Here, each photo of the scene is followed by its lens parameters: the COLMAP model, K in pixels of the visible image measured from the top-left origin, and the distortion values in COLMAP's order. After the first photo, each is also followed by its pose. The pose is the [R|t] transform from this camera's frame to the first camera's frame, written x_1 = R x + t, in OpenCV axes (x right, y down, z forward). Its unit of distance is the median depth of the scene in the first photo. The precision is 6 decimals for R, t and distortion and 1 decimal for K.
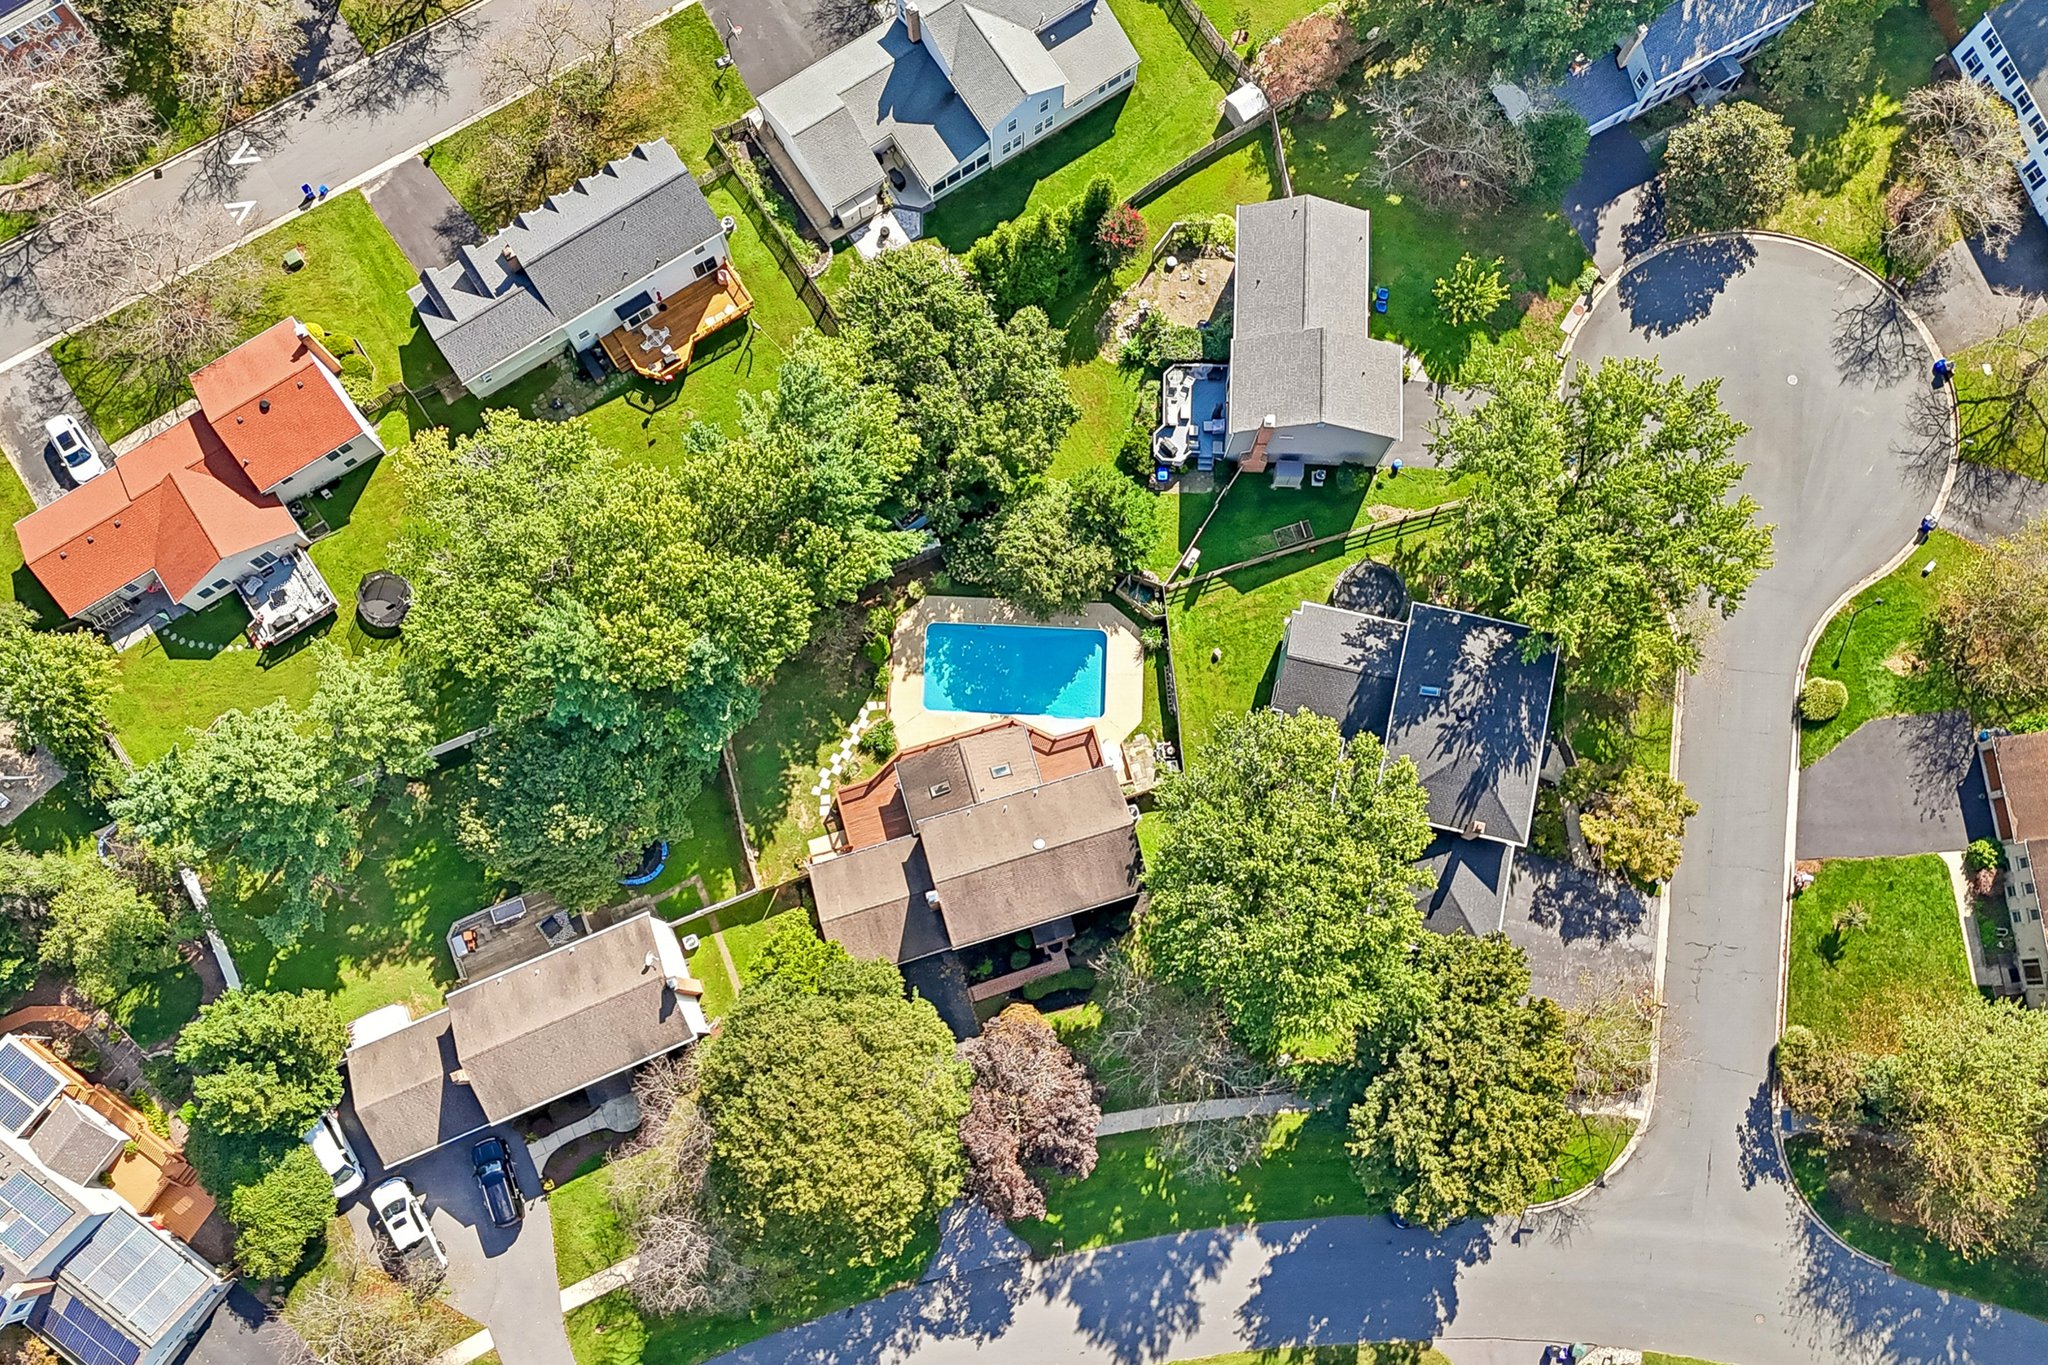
lens RADIAL K [[1647.2, 0, 1029.5], [0, 1647.2, 716.7], [0, 0, 1]] dist [0.006665, -0.000334]
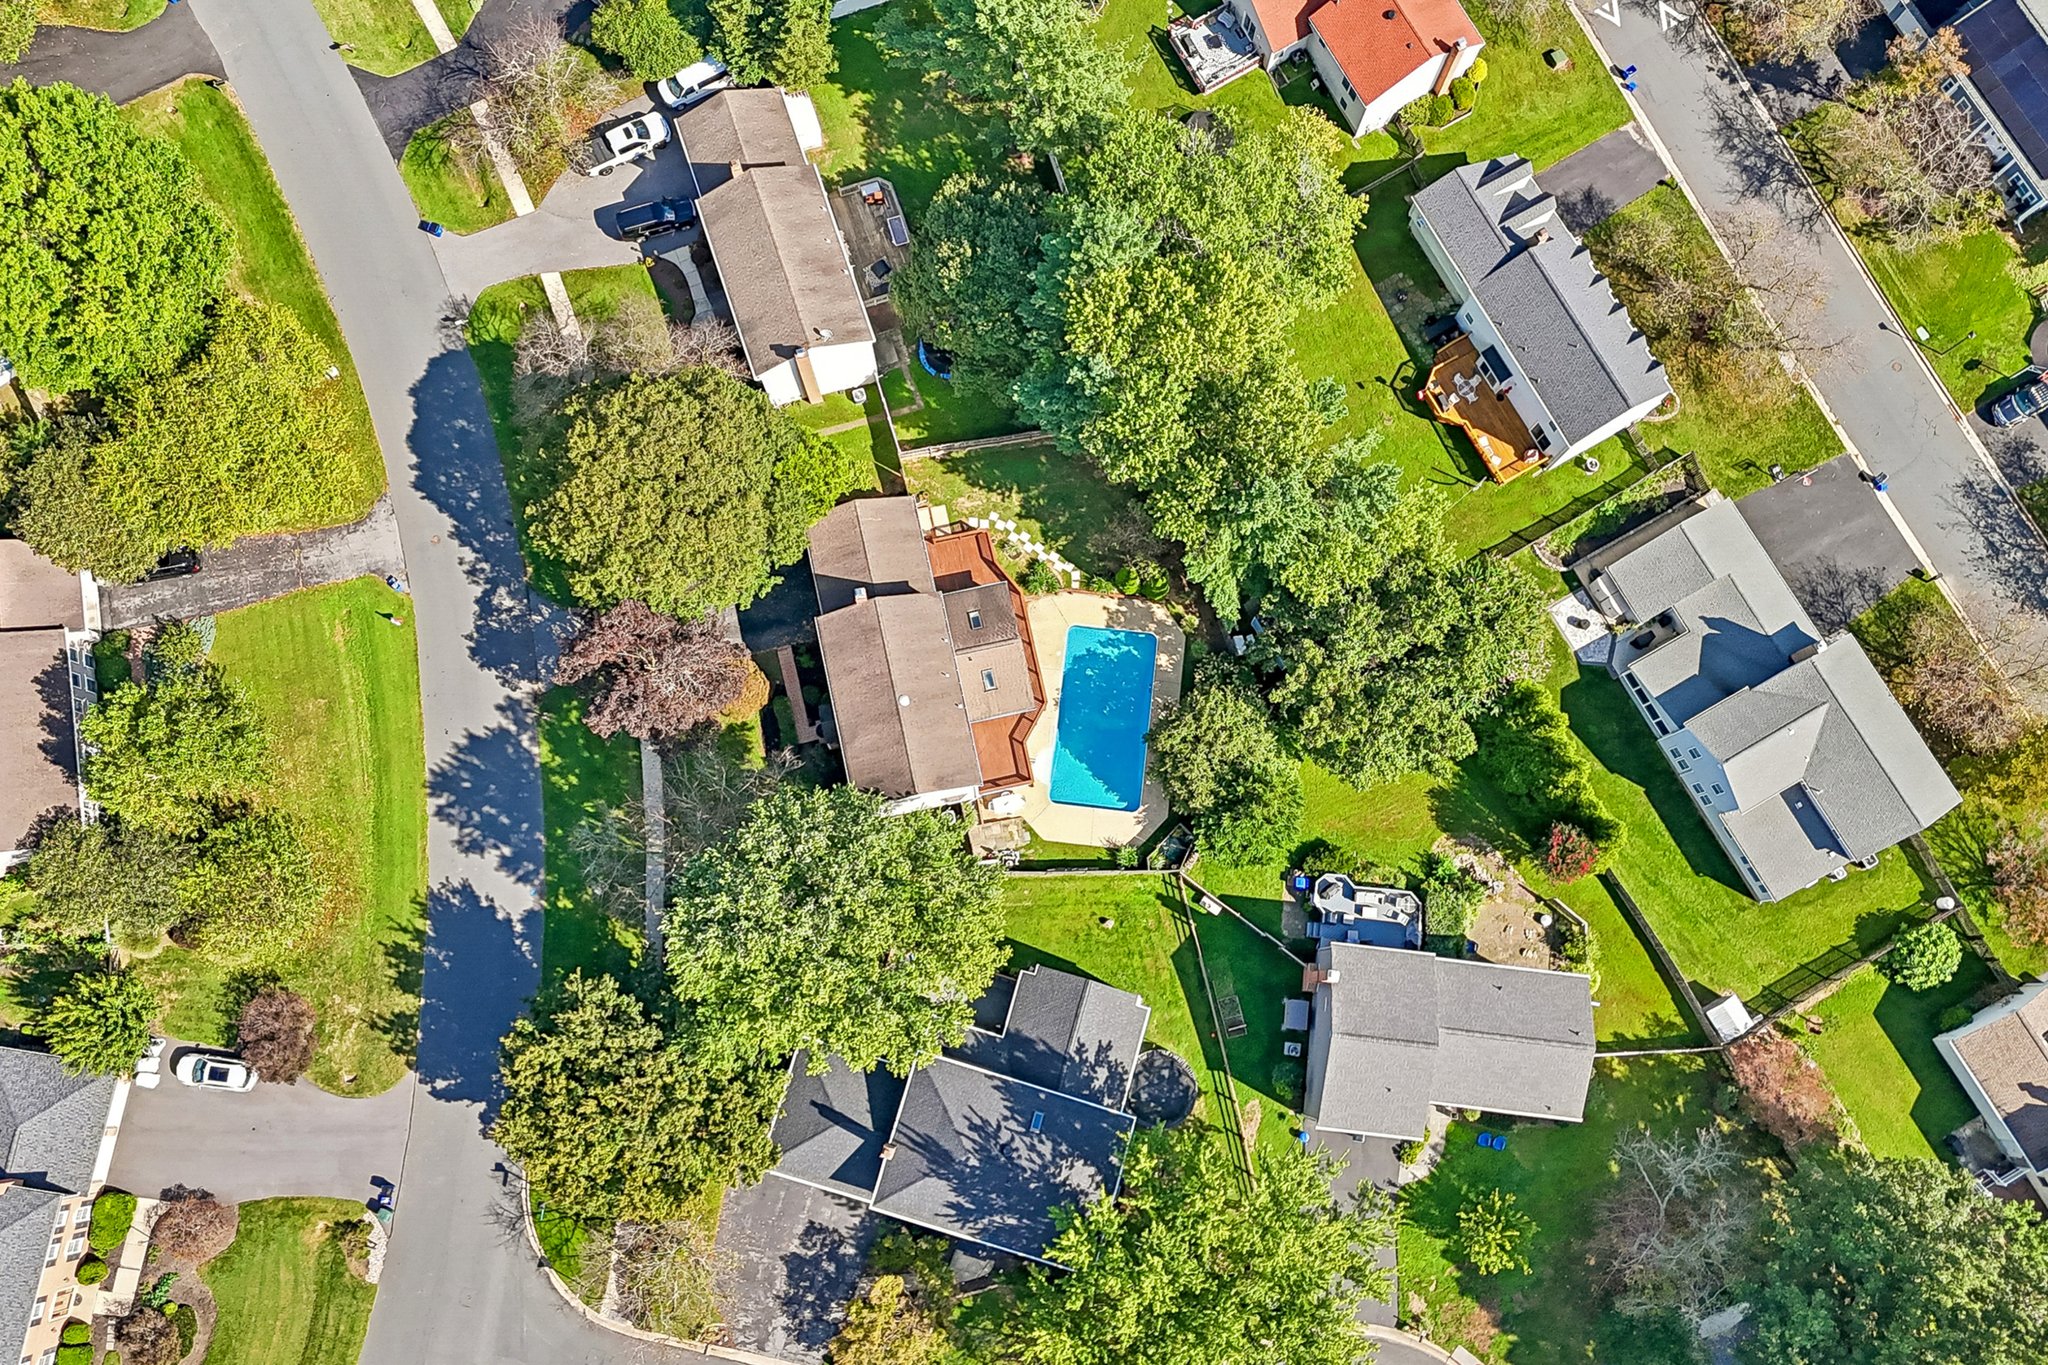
lens RADIAL K [[1647.2, 0, 1029.5], [0, 1647.2, 716.7], [0, 0, 1]] dist [0.006665, -0.000334]
pose [[-0.071864, 0.981474, -0.177607, 0.172590], [-0.982754, -0.039258, 0.180701, -0.165299], [0.170381, 0.187530, 0.967369, 0.028085]]
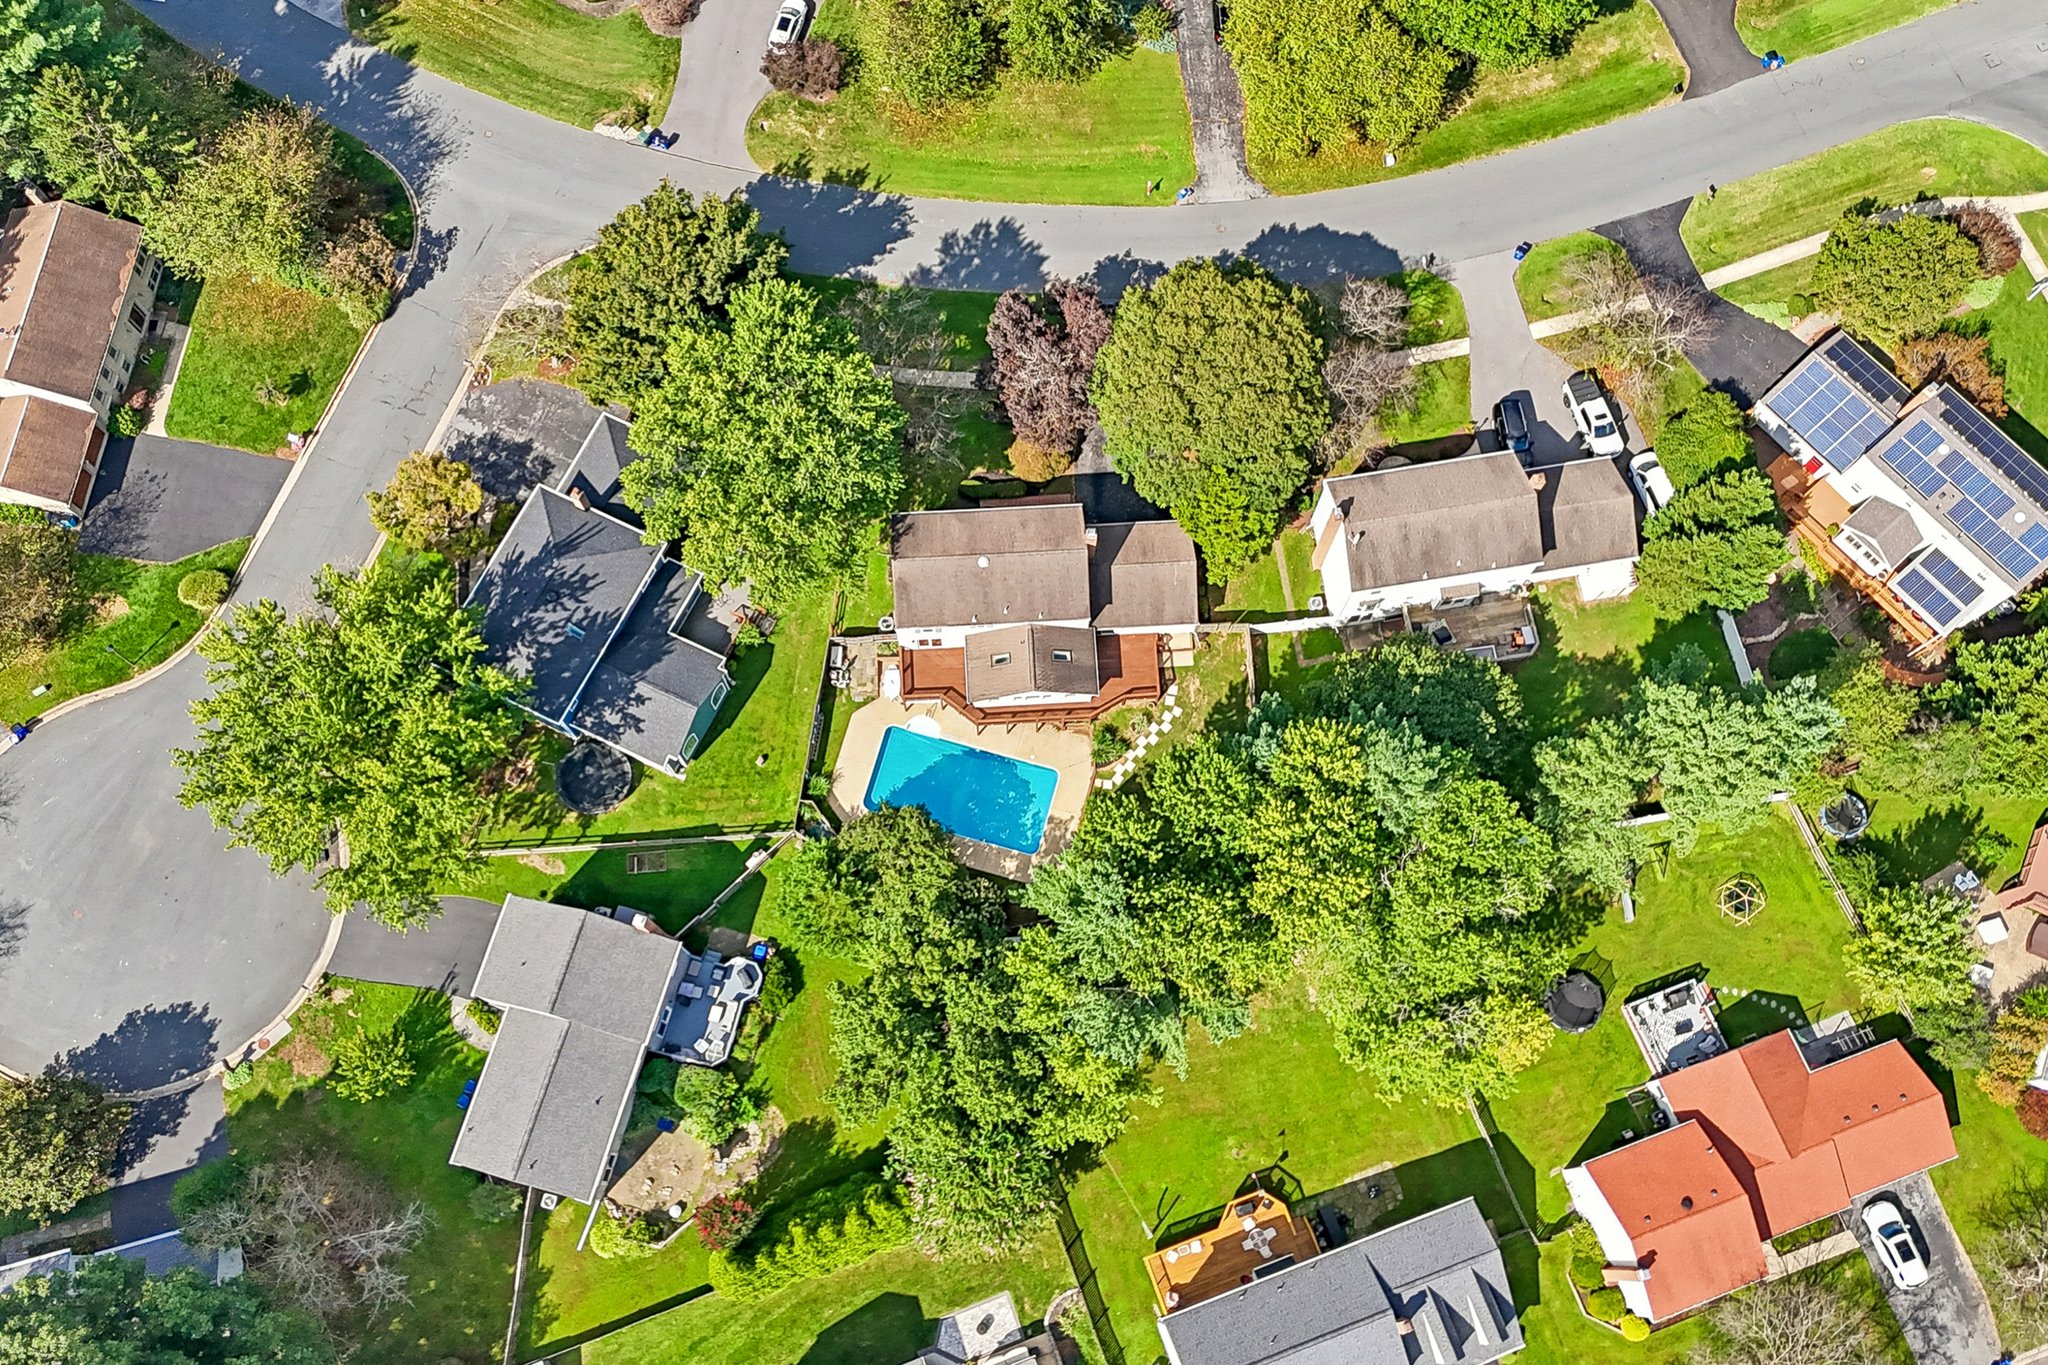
lens RADIAL K [[1647.2, 0, 1029.5], [0, 1647.2, 716.7], [0, 0, 1]] dist [0.006665, -0.000334]
pose [[-0.972999, -0.227557, 0.038611, -0.078268], [0.220998, -0.870256, 0.440245, -0.424475], [-0.066579, 0.436891, 0.897047, 0.079421]]
